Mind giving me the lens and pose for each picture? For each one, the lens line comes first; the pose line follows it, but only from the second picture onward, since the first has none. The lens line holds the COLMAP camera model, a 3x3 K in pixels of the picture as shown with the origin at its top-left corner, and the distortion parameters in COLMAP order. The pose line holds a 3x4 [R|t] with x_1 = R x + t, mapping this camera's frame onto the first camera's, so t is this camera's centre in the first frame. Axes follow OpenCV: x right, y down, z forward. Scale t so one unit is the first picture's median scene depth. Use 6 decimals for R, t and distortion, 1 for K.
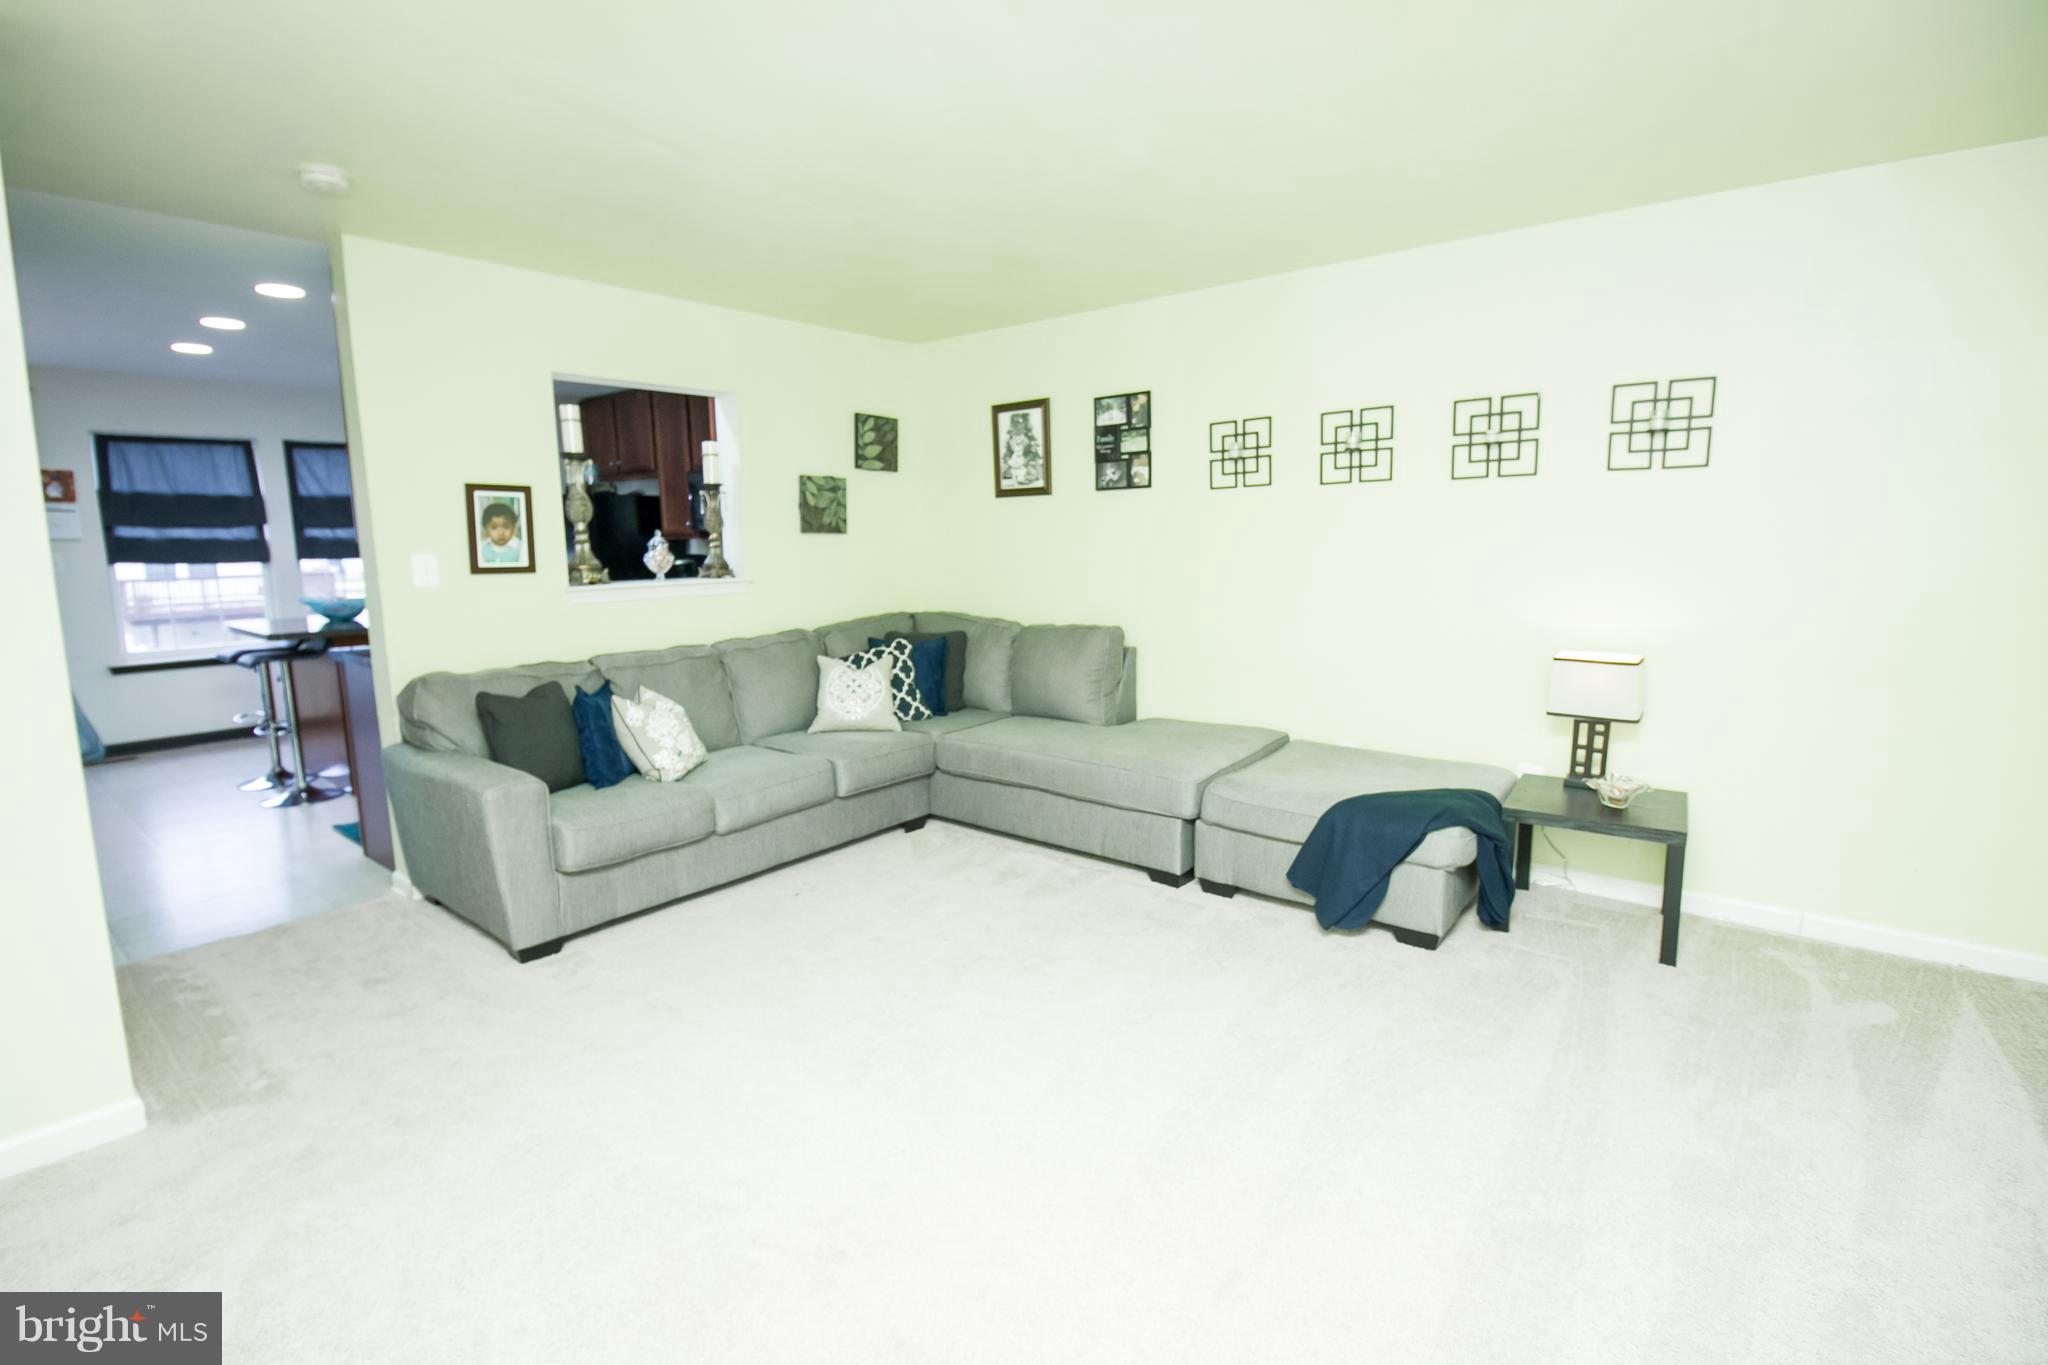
lens RADIAL K [[952.2, 0, 996.9], [0, 952.2, 674.0], [0, 0, 1]] dist [-0.012838, -0.007343]
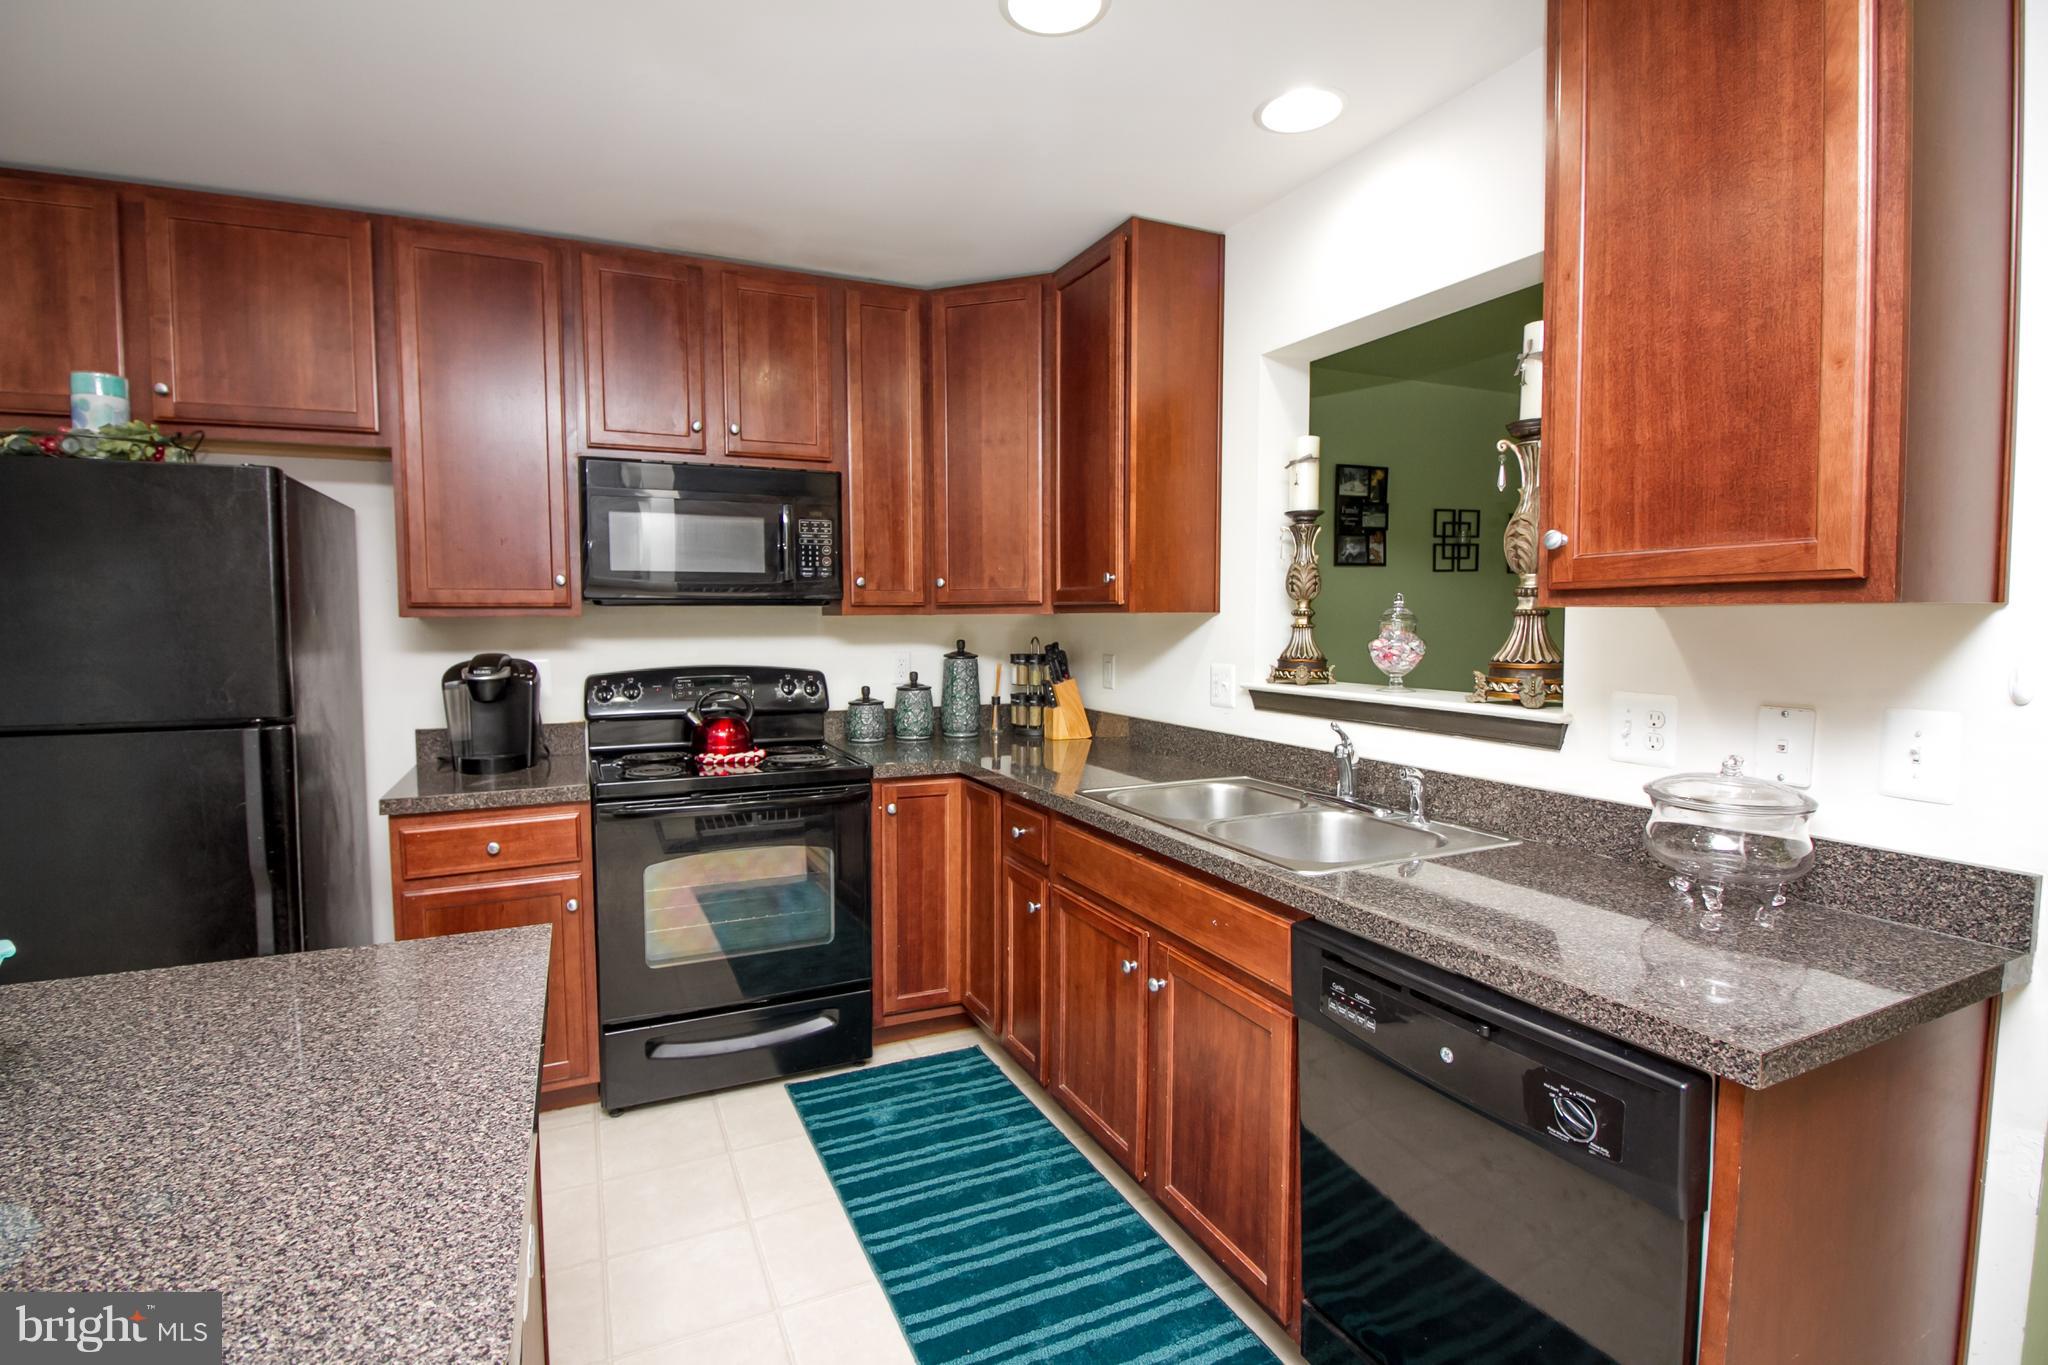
lens RADIAL K [[952.2, 0, 1006.7], [0, 952.2, 673.9], [0, 0, 1]] dist [-0.012838, -0.007343]
pose [[0.425099, -0.048310, 0.903857, -0.834819], [0.130711, 0.991384, -0.008487, -0.120446], [-0.895659, 0.121752, 0.427751, 0.886104]]
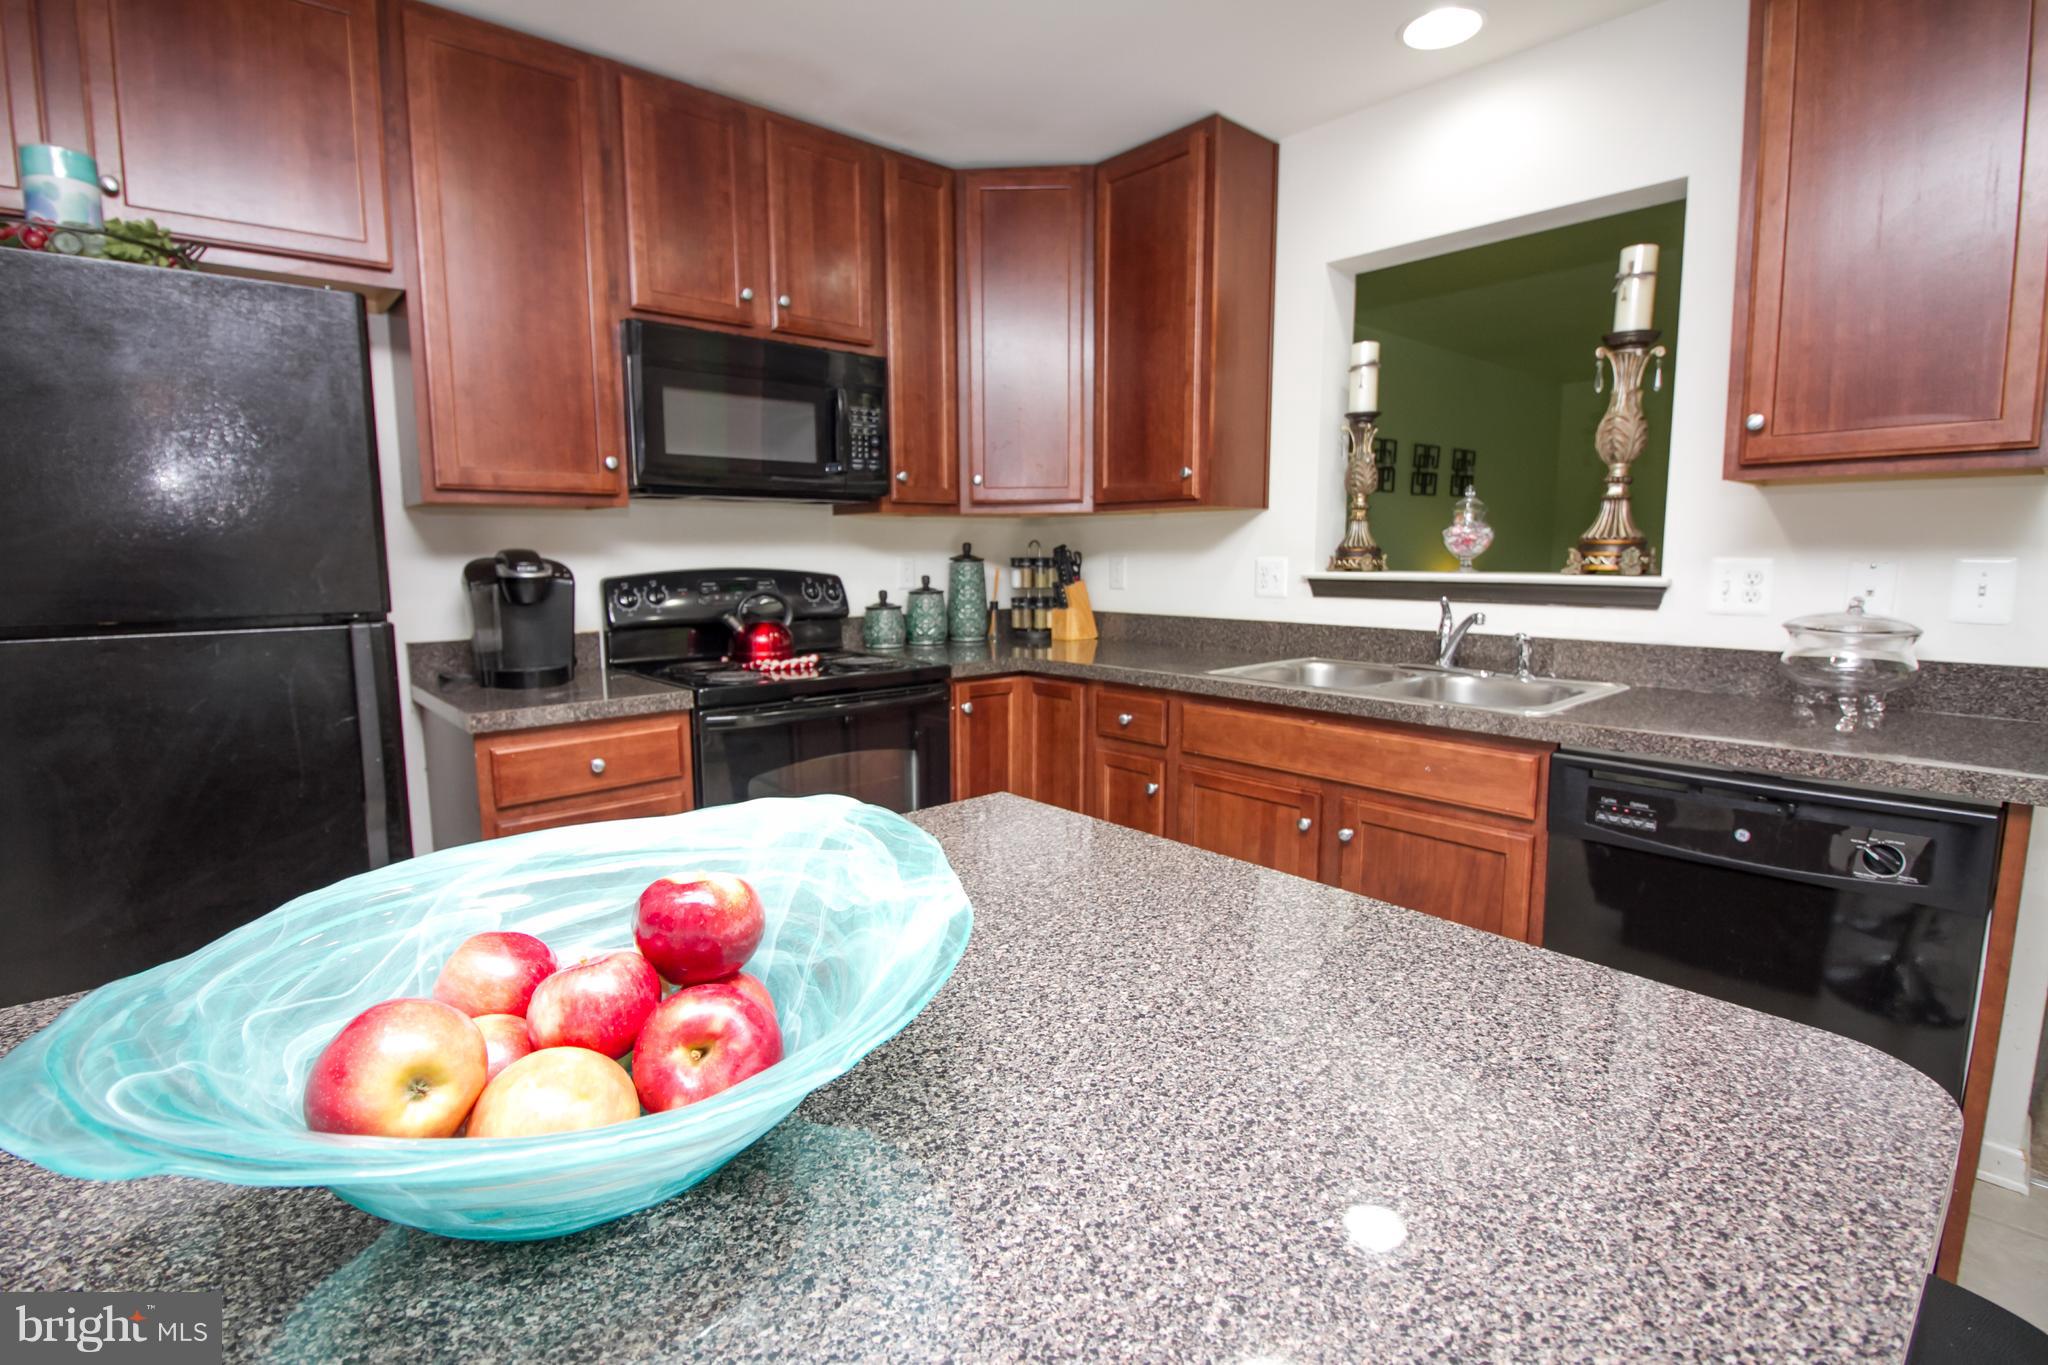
lens RADIAL K [[952.2, 0, 1008.9], [0, 952.2, 672.1], [0, 0, 1]] dist [-0.012838, -0.007343]
pose [[0.146603, -0.117373, 0.982207, -0.896985], [0.148304, 0.984321, 0.095490, -0.124819], [-0.978015, 0.131667, 0.161711, 1.086177]]
